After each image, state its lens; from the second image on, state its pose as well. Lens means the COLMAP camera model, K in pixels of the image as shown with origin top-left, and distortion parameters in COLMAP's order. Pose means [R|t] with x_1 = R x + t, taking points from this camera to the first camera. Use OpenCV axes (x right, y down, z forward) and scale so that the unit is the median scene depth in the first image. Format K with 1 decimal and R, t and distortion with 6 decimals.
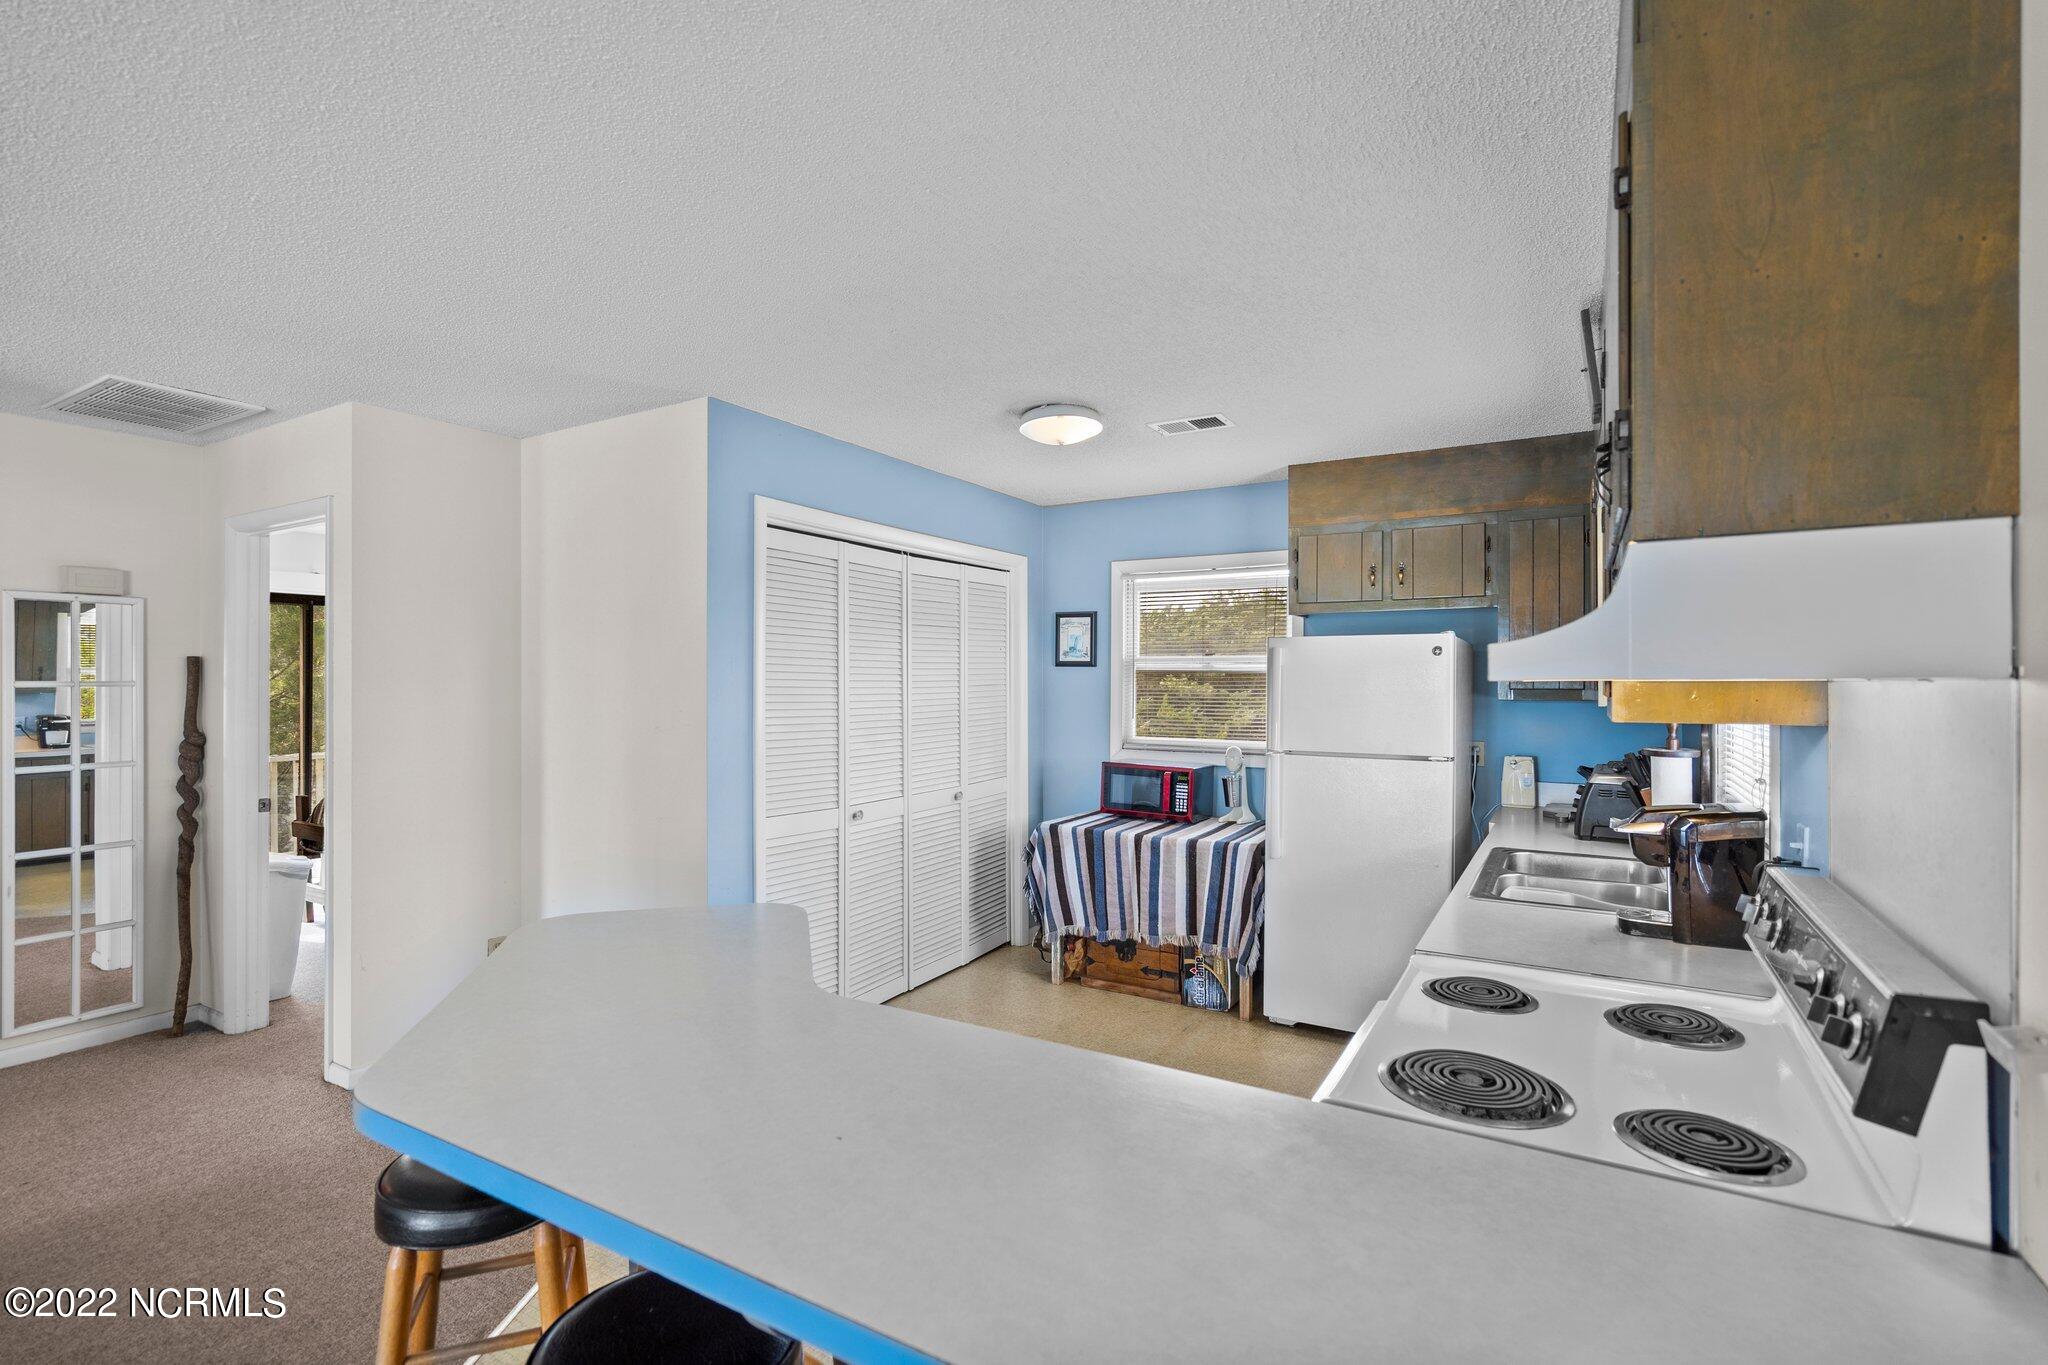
lens RADIAL K [[932.1, 0, 1029.7], [0, 932.1, 679.5], [0, 0, 1]] dist [-0.002403, 0.000244]
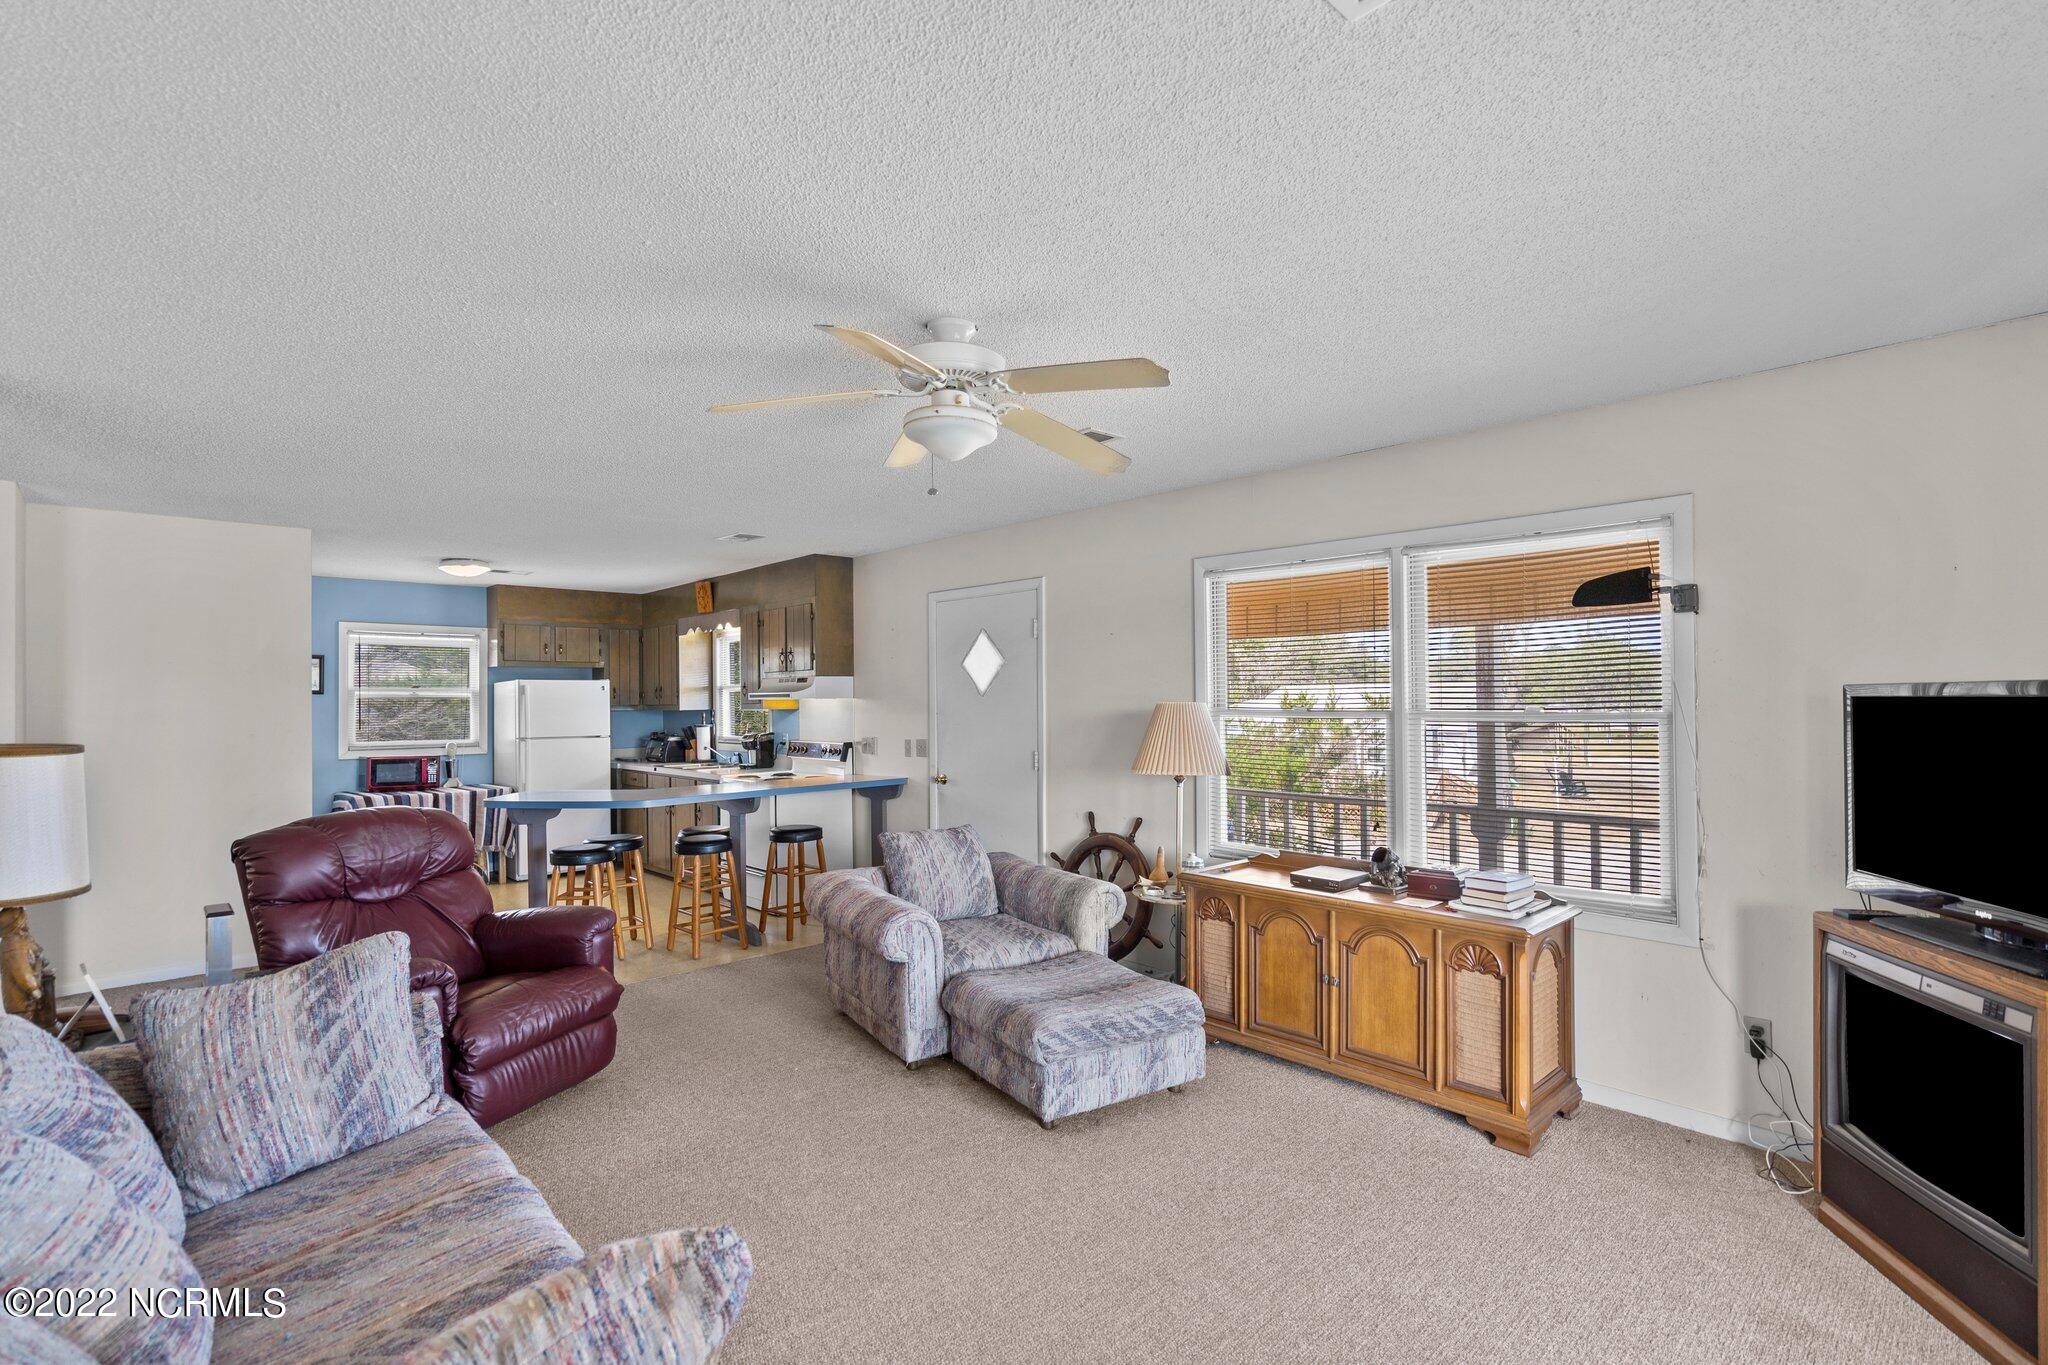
lens RADIAL K [[942.1, 0, 1033.2], [0, 942.1, 694.6], [0, 0, 1]] dist [-0.014652, 0.008374]
pose [[0.275015, 0.001199, 0.961439, -1.207079], [0.009527, 0.999947, -0.003973, 0.003223], [-0.961393, 0.010253, 0.274989, -0.510510]]
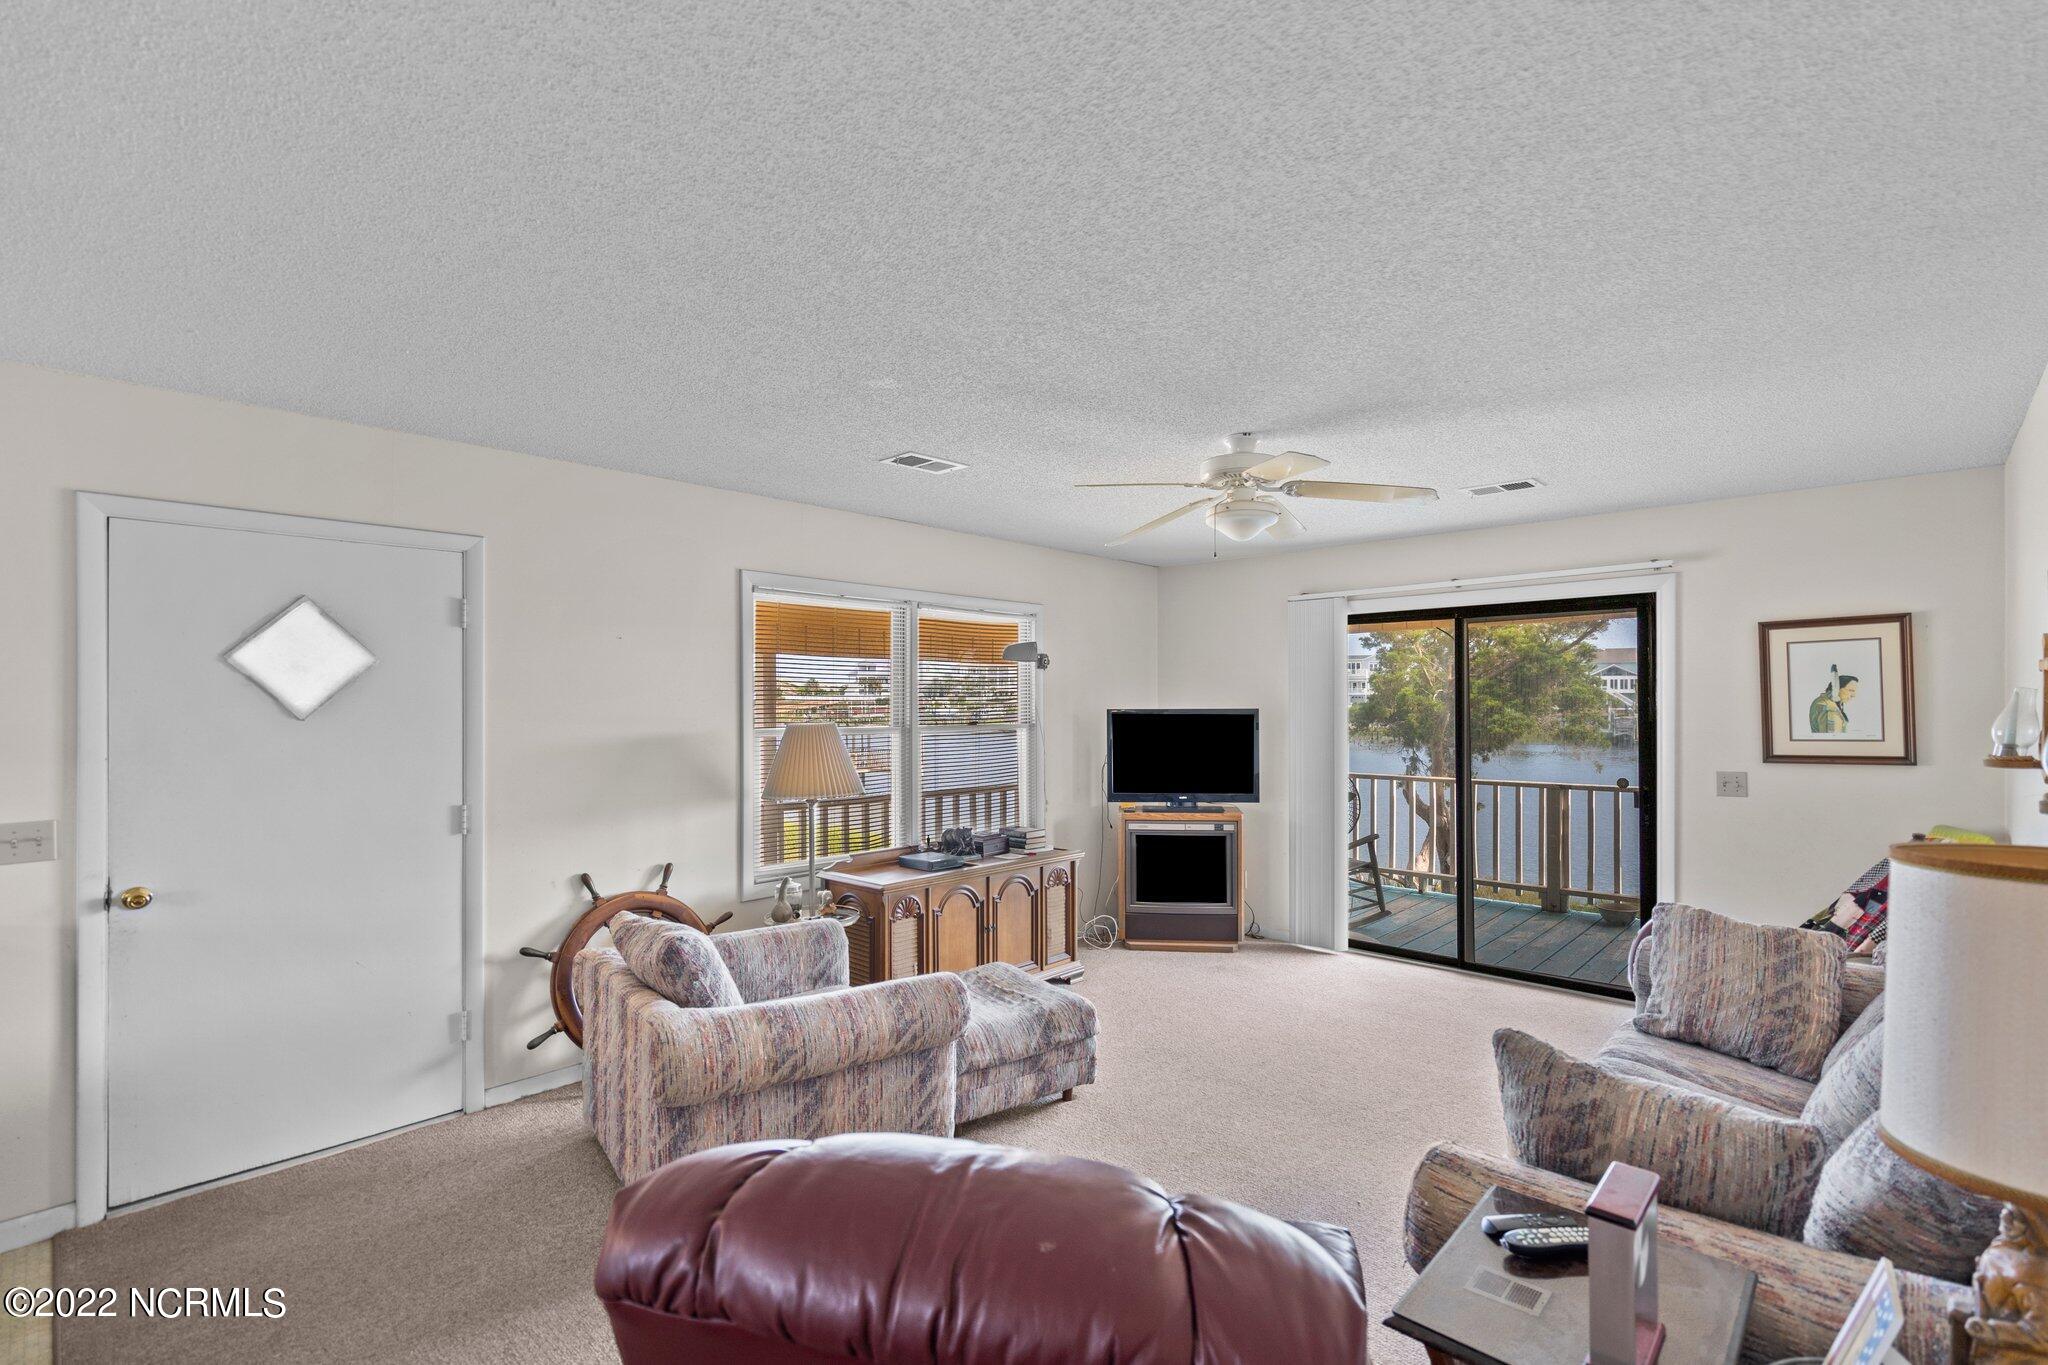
lens RADIAL K [[942.1, 0, 1033.2], [0, 942.1, 694.6], [0, 0, 1]] dist [-0.014652, 0.008374]
pose [[-0.975850, -0.000799, 0.218438, -0.653332], [-0.001057, 0.999999, -0.001066, -0.019310], [-0.218437, -0.001271, -0.975850, 0.502015]]
